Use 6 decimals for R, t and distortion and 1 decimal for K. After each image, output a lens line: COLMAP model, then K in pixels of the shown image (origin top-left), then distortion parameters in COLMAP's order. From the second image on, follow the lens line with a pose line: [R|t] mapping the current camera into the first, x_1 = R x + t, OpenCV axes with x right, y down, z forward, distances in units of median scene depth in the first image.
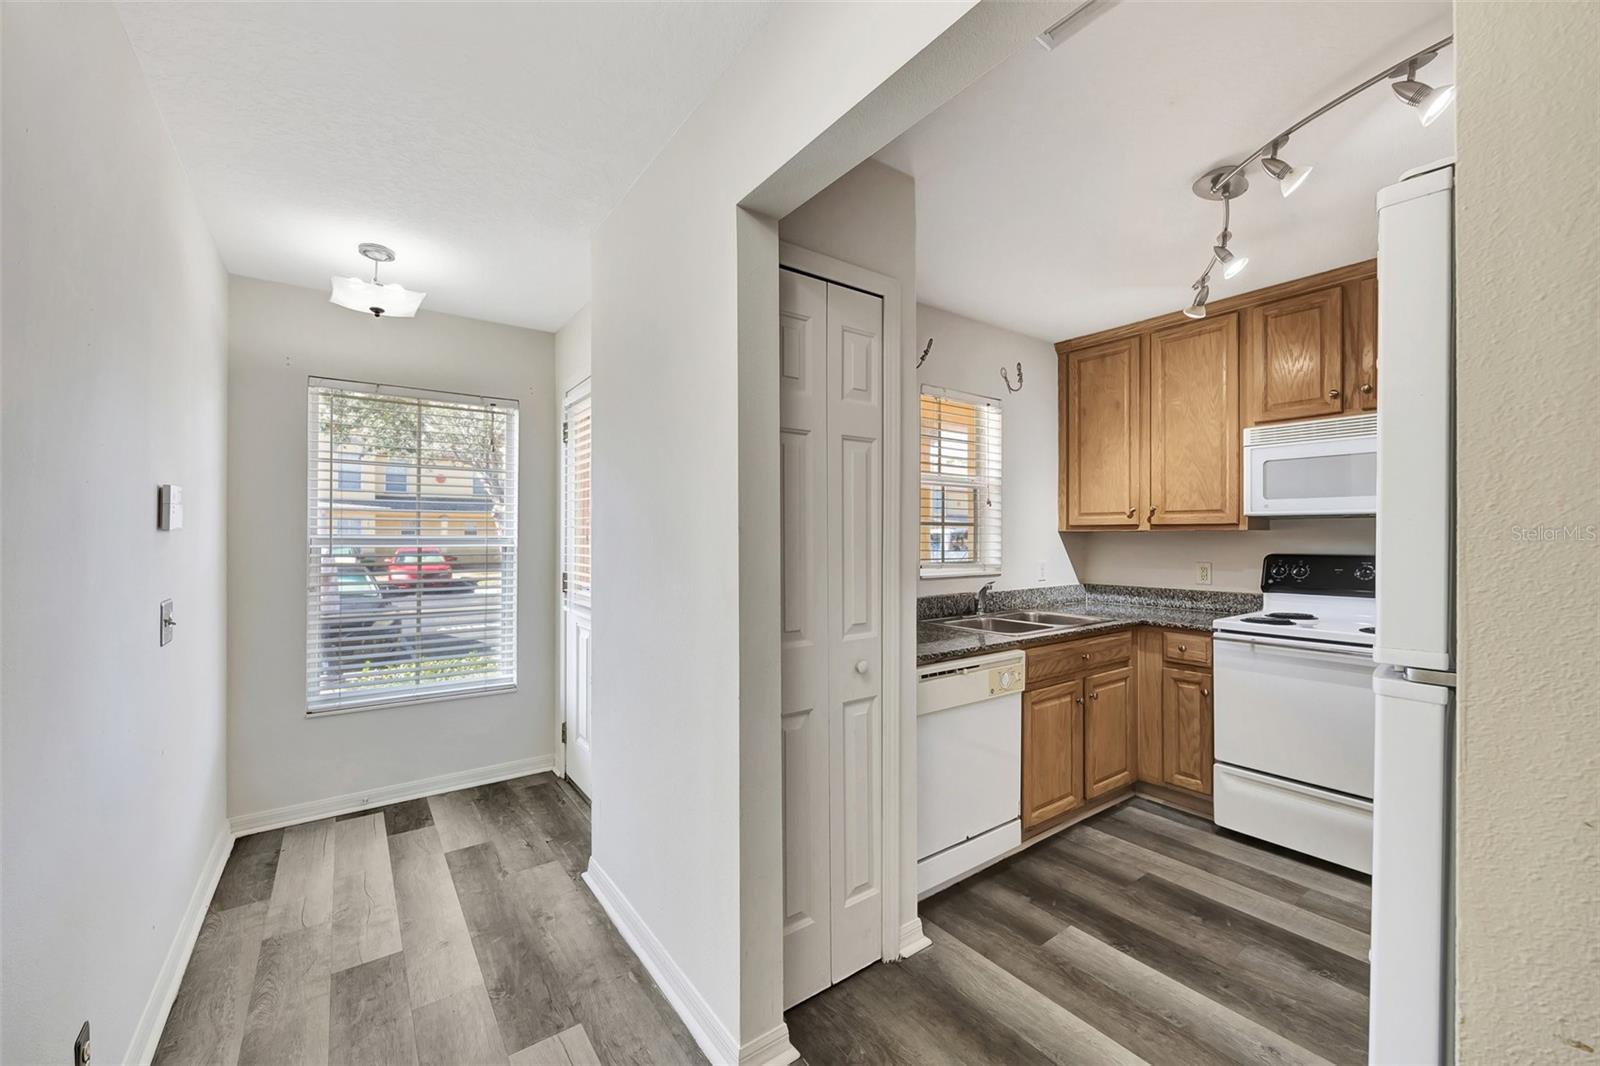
lens RADIAL K [[614.6, 0, 782.9], [0, 614.6, 536.5], [0, 0, 1]] dist [-0.003019, 0.000254]
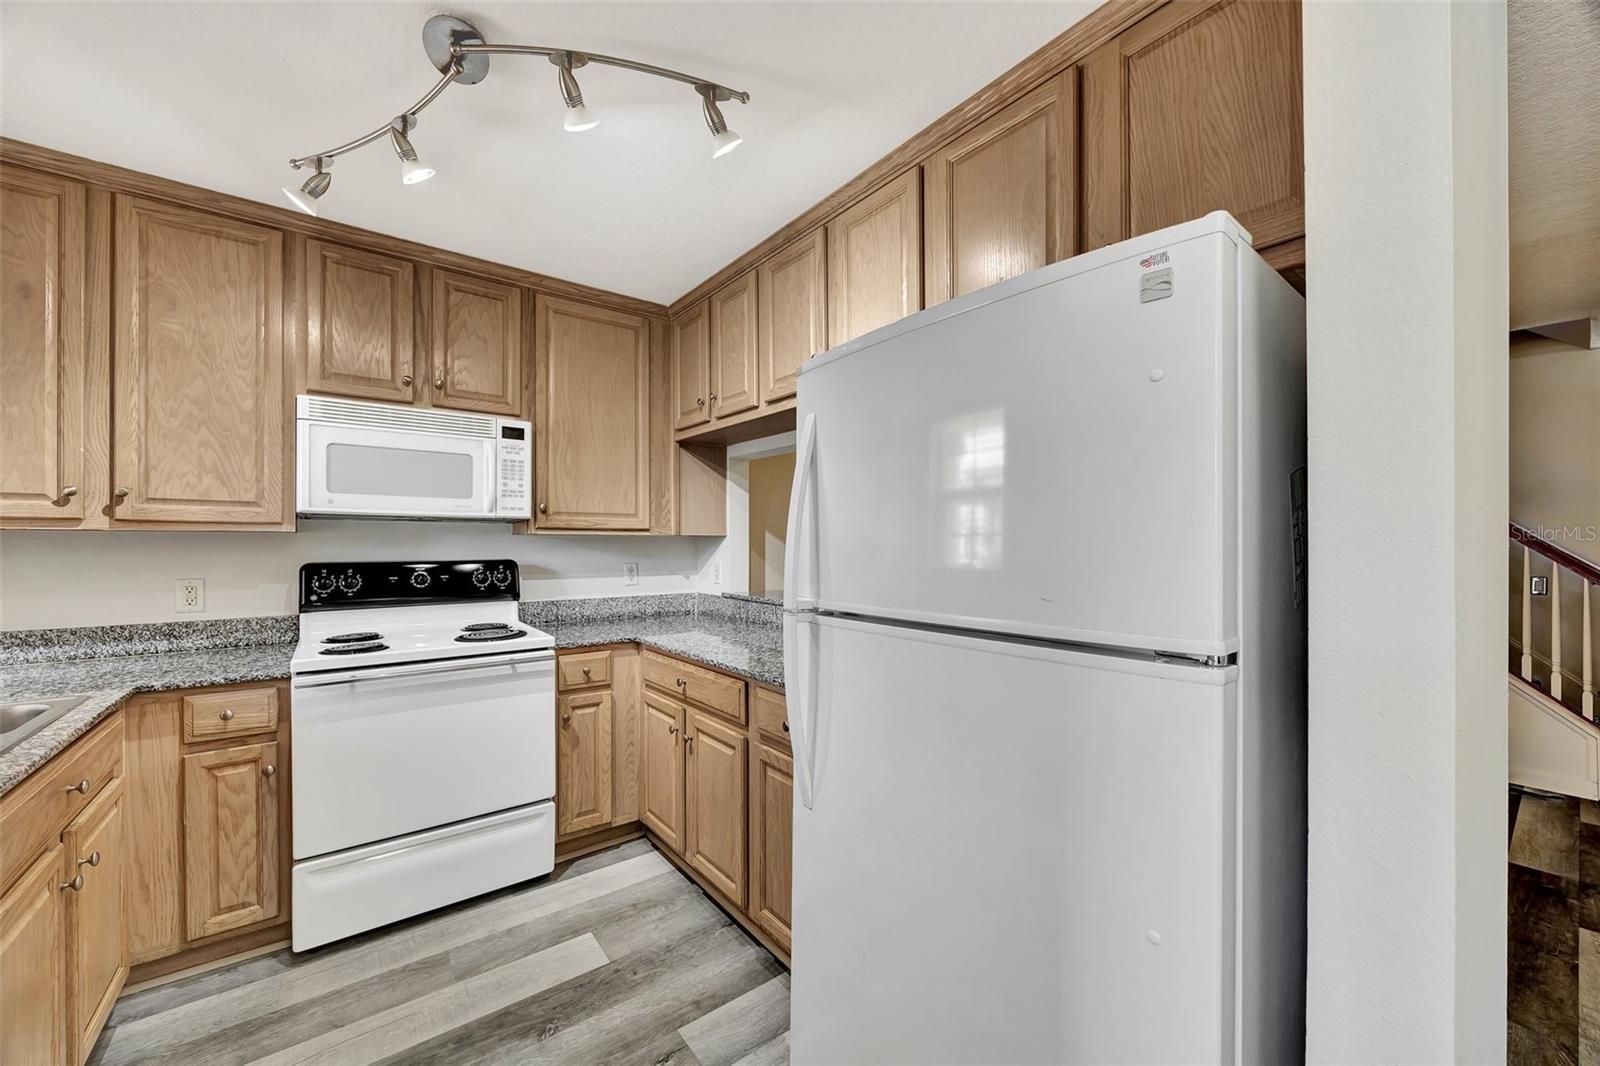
lens RADIAL K [[614.6, 0, 797.5], [0, 614.6, 543.9], [0, 0, 1]] dist [-0.003019, 0.000254]
pose [[-0.050378, -0.000993, 0.998730, -0.015925], [-0.001977, 0.999998, 0.000894, 0.002441], [-0.998728, -0.001930, -0.050380, 0.419278]]
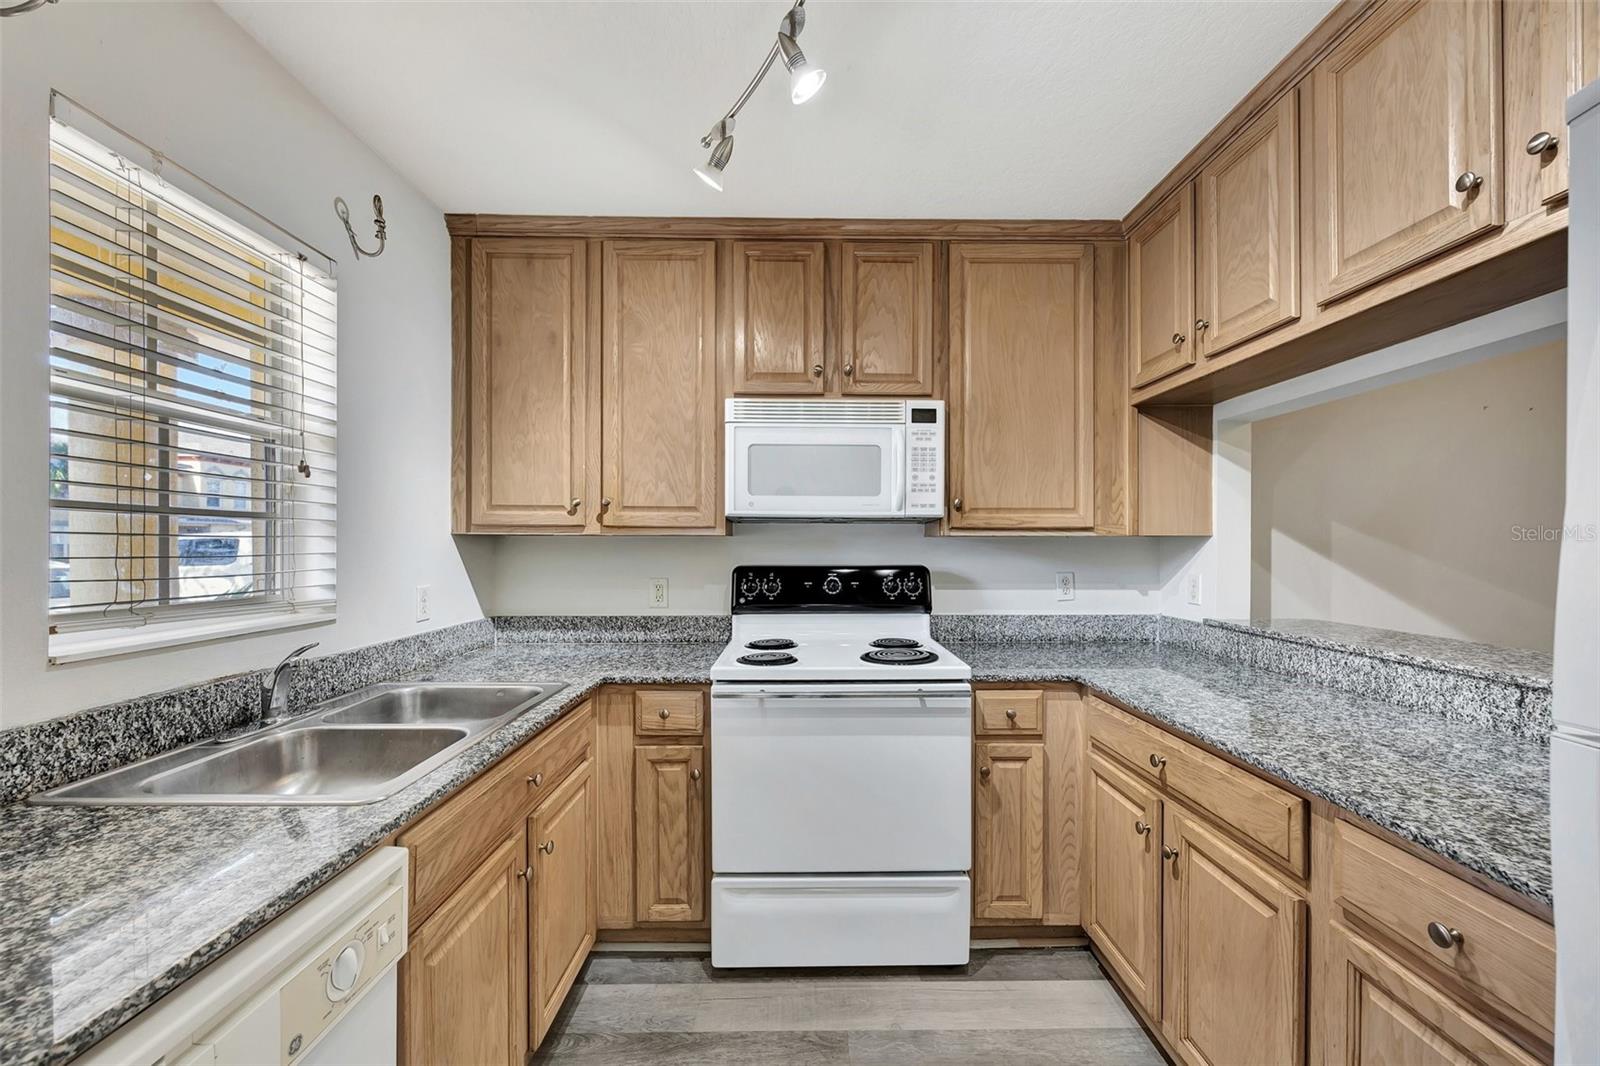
lens RADIAL K [[614.6, 0, 813.9], [0, 614.6, 549.5], [0, 0, 1]] dist [-0.003019, 0.000254]
pose [[0.544013, -0.004457, 0.839065, 0.178108], [-0.002184, 0.999975, 0.006728, 0.001900], [-0.839074, -0.005492, 0.543990, 0.485756]]
